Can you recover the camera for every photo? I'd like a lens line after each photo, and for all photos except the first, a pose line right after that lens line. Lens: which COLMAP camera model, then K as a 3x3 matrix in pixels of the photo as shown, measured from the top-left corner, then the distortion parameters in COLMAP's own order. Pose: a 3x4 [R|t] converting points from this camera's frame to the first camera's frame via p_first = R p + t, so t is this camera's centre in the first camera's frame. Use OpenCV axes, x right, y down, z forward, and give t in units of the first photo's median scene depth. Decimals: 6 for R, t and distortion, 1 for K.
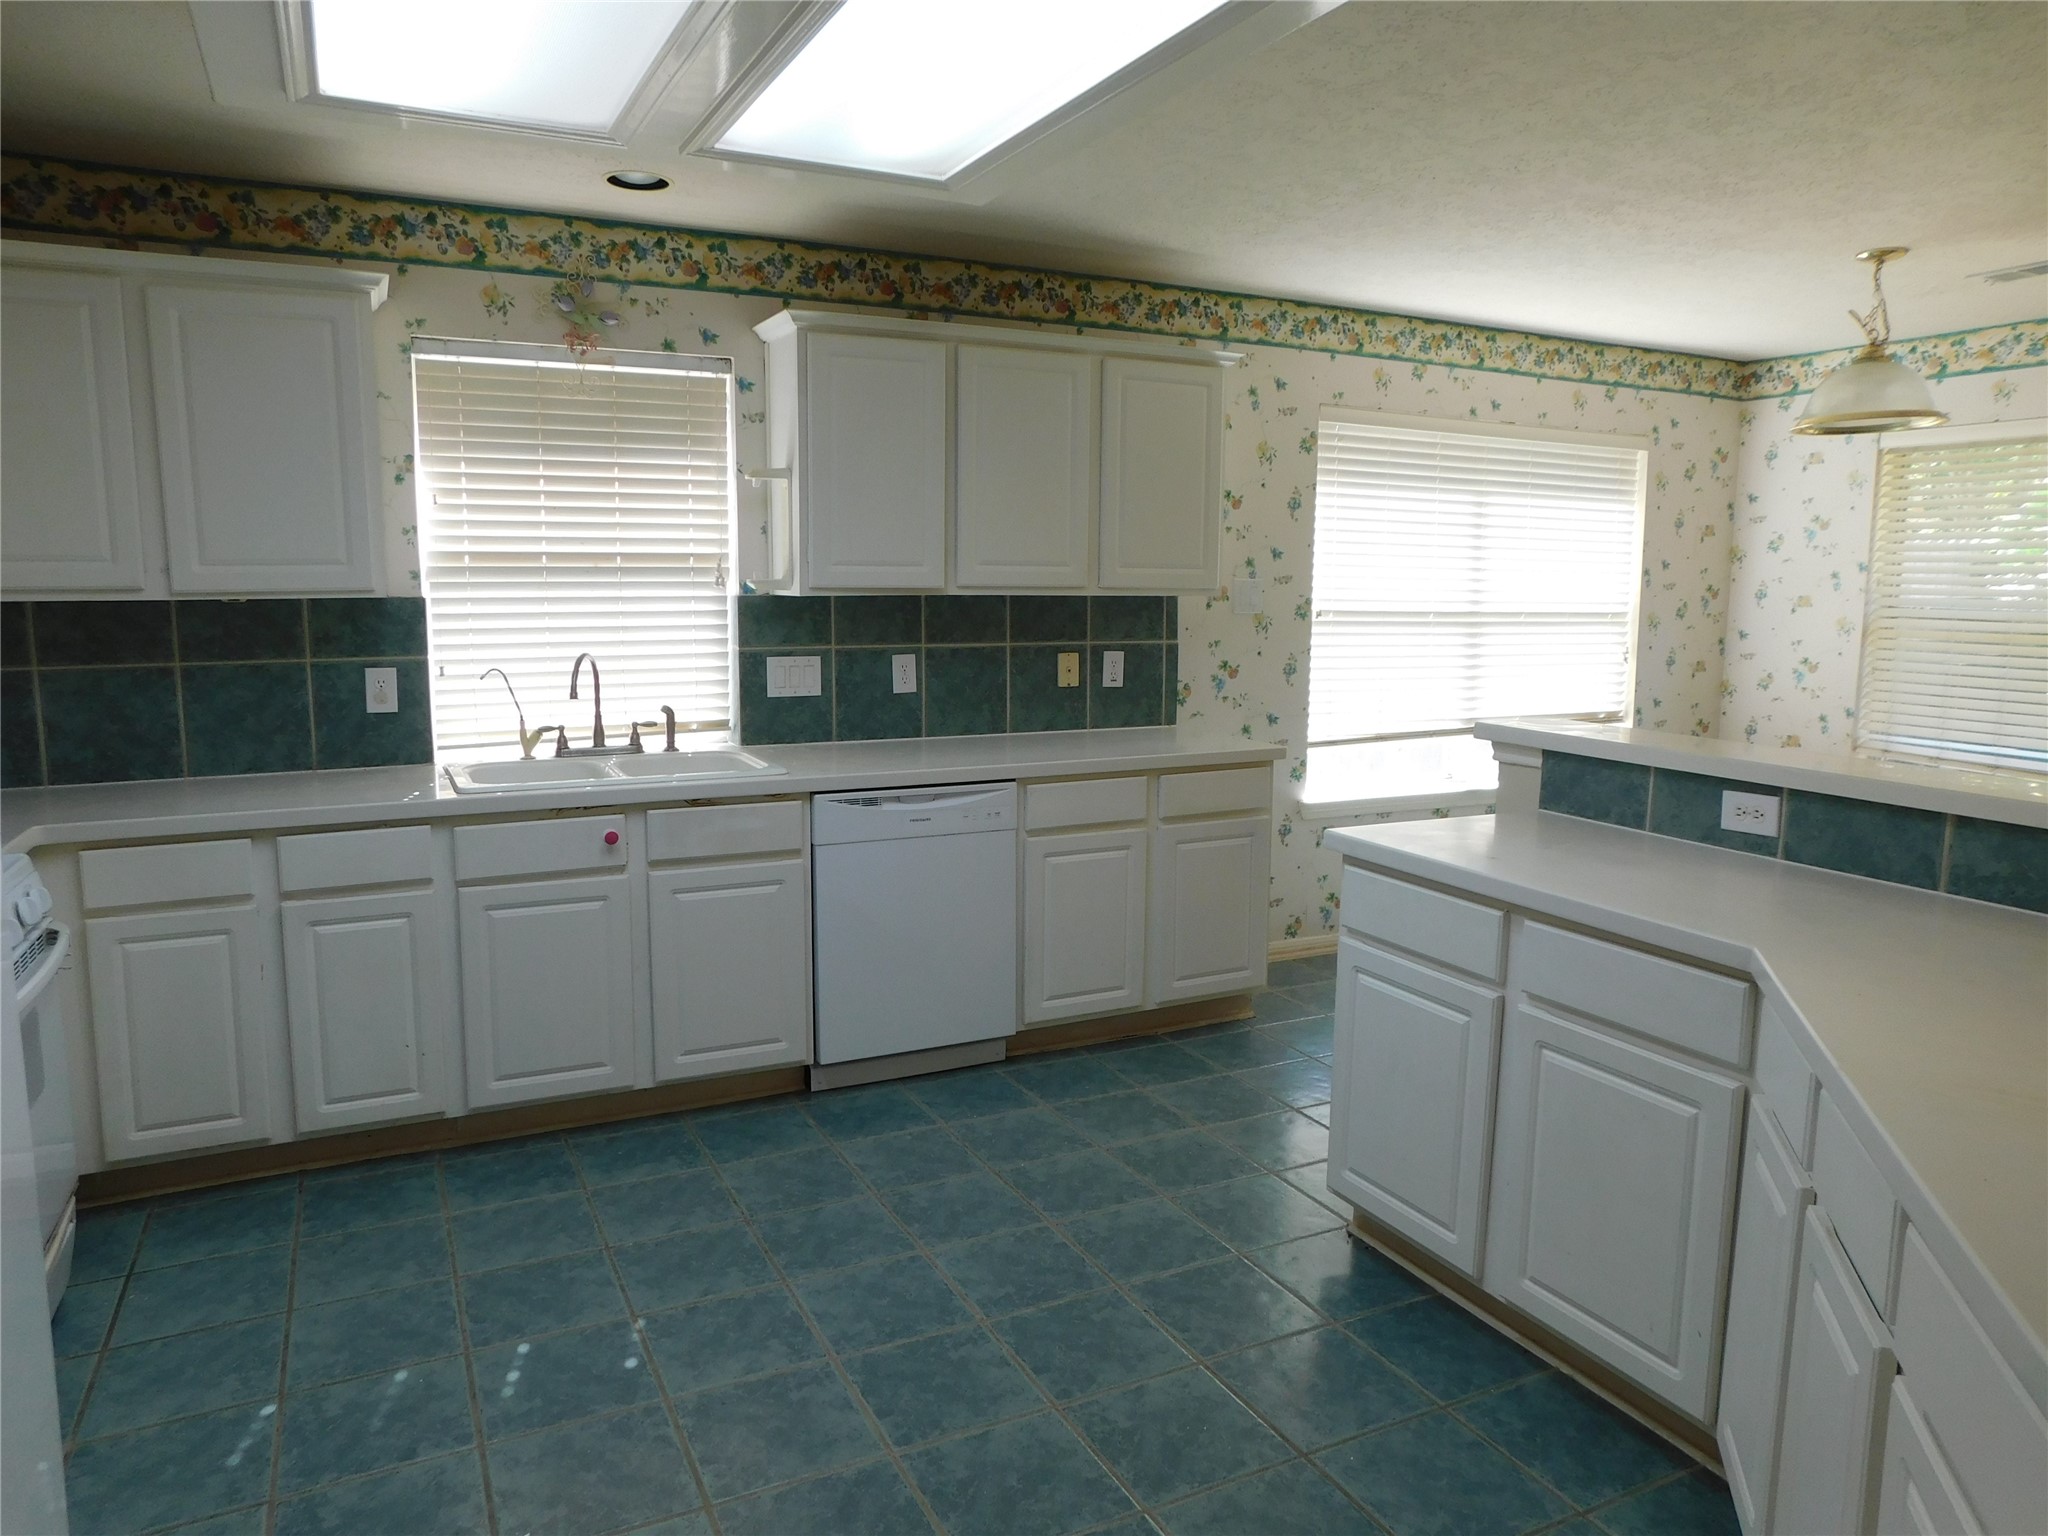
lens RADIAL K [[1355.3, 0, 1036.3], [0, 1355.3, 753.0], [0, 0, 1]] dist [-0.076947, 0.060197]
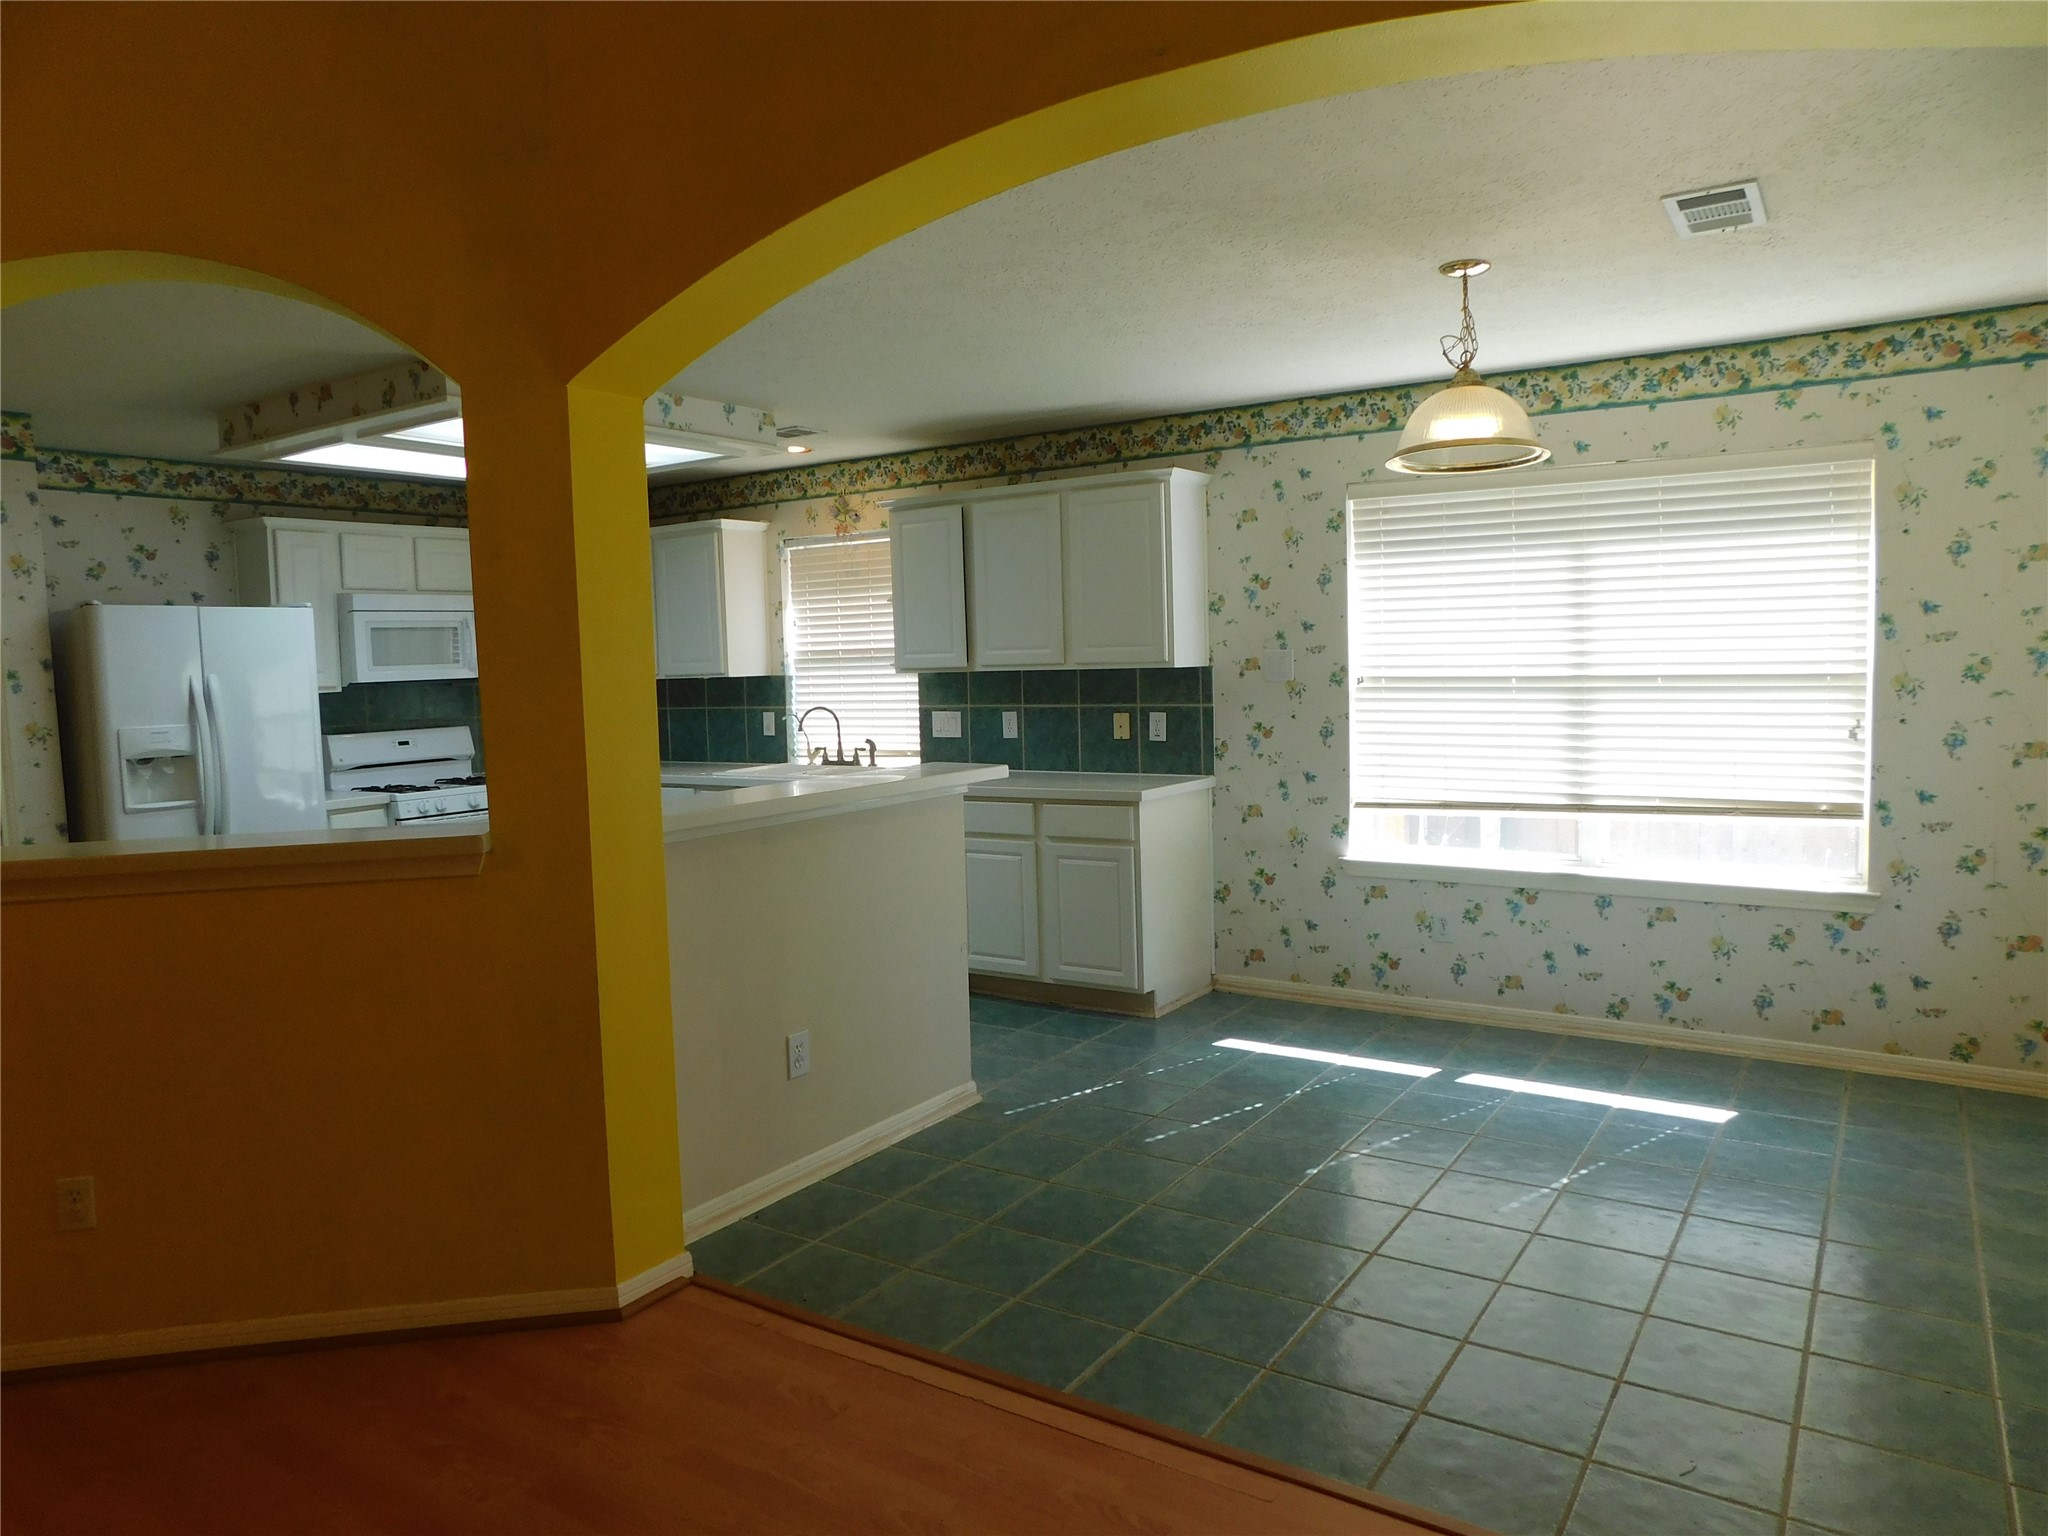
lens RADIAL K [[1355.3, 0, 1036.3], [0, 1355.3, 753.0], [0, 0, 1]] dist [-0.076947, 0.060197]
pose [[0.497001, 0.039453, -0.866853, 1.180399], [-0.081352, 0.996685, -0.001280, -0.029364], [0.863928, 0.071156, 0.498563, 0.310418]]
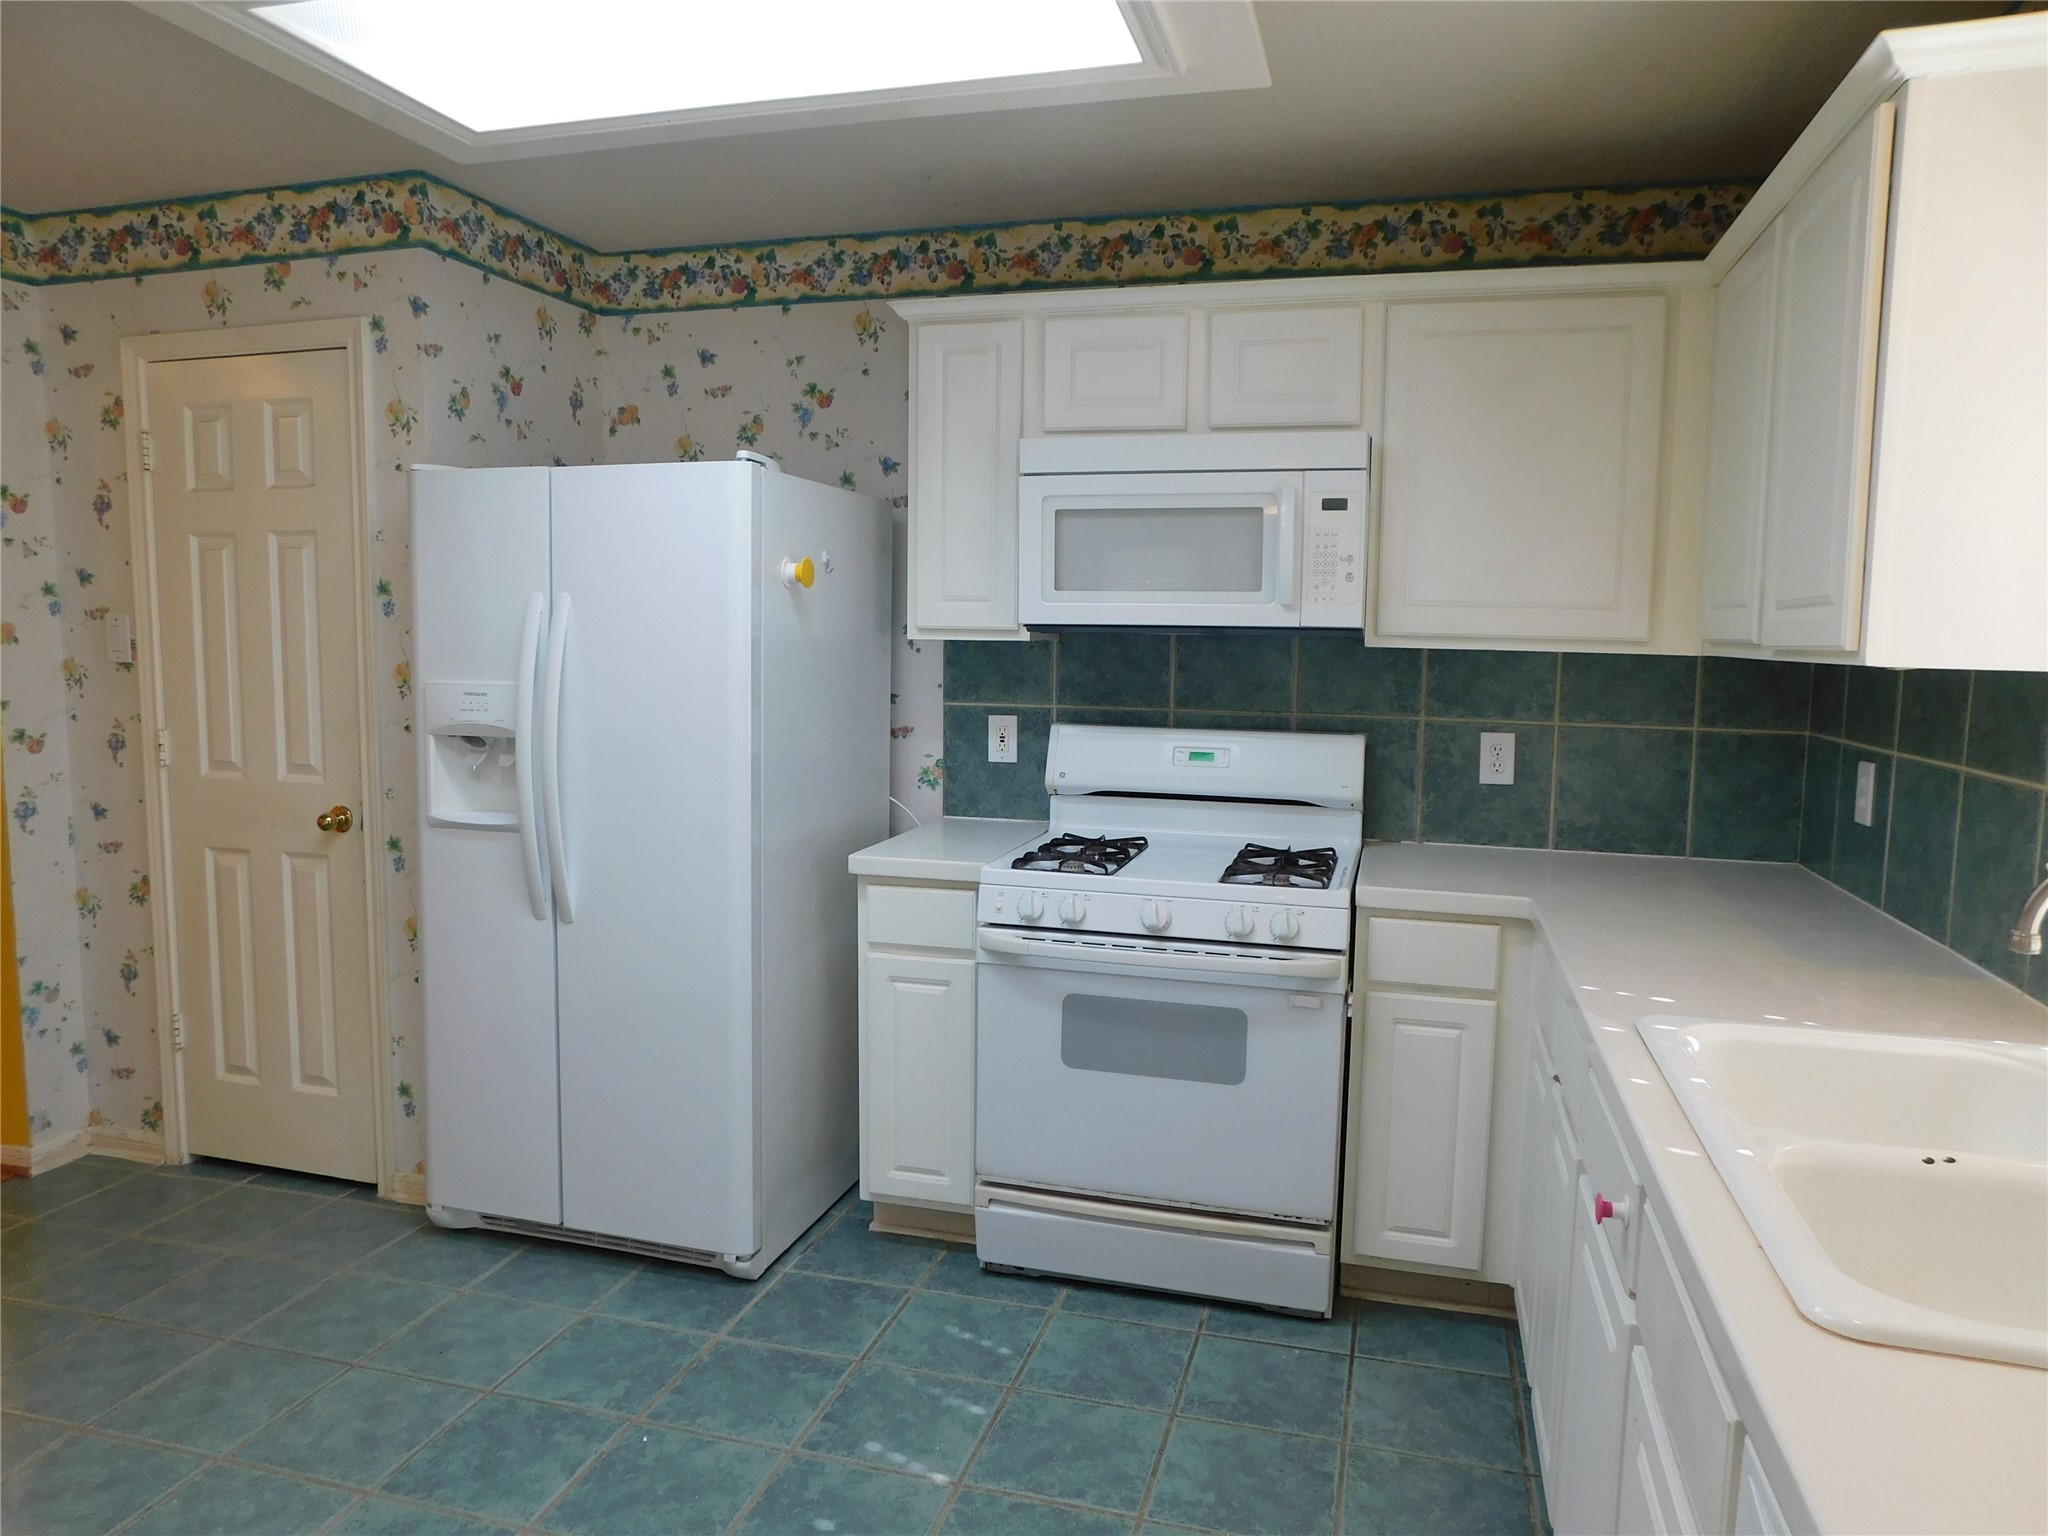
lens RADIAL K [[1357.8, 0, 1031.0], [0, 1357.8, 757.0], [0, 0, 1]] dist [-0.070257, 0.054059]
pose [[-0.672990, 0.058078, -0.737368, 0.095135], [-0.115071, 0.976553, 0.181942, -0.109310], [0.730646, 0.207295, -0.650527, 0.870994]]
